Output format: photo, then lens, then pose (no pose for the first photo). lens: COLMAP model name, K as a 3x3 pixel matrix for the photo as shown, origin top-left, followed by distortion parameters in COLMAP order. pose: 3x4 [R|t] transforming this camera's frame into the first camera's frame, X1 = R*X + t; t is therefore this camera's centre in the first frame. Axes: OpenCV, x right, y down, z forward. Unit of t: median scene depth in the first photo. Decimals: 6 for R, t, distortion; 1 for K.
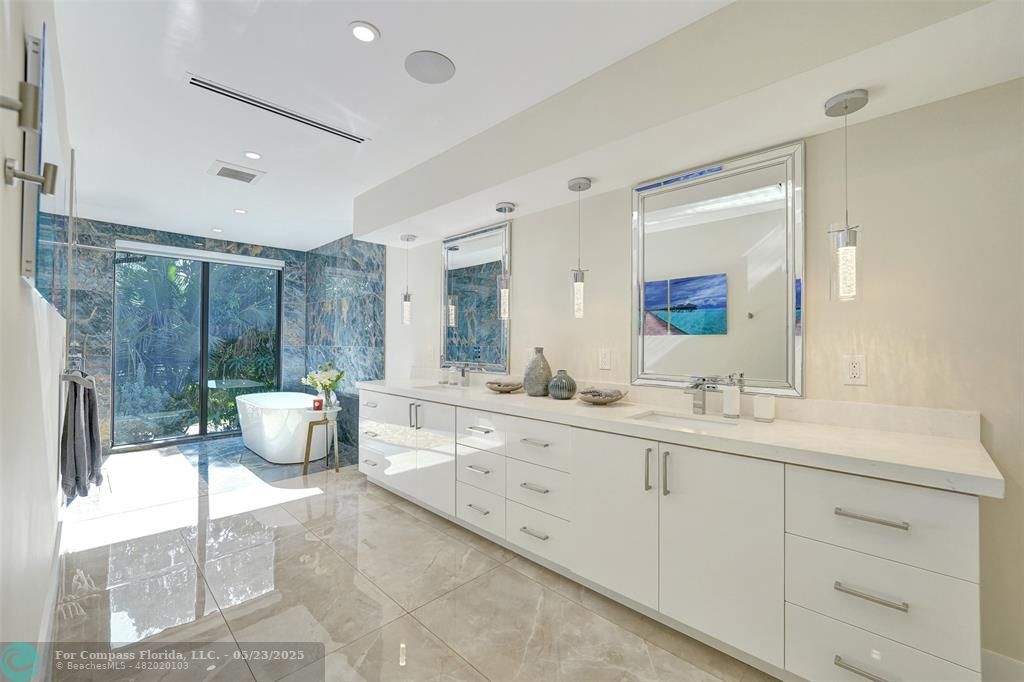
lens RADIAL K [[417.3, 0, 511.9], [0, 417.3, 337.5], [0, 0, 1]] dist [-0.003914, 0.001445]
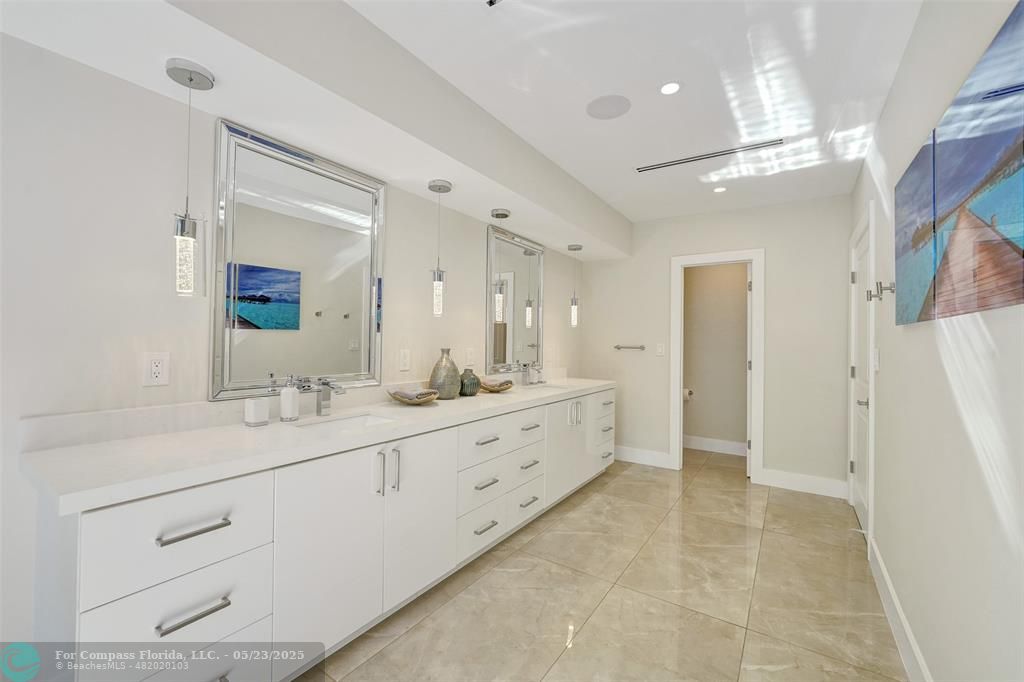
lens RADIAL K [[417.3, 0, 505.4], [0, 417.3, 338.6], [0, 0, 1]] dist [-0.003914, 0.001445]
pose [[-0.164761, -0.002744, 0.986330, -0.553076], [-0.029981, 0.999548, -0.002227, -0.000821], [-0.985878, -0.029938, -0.164769, 0.626172]]
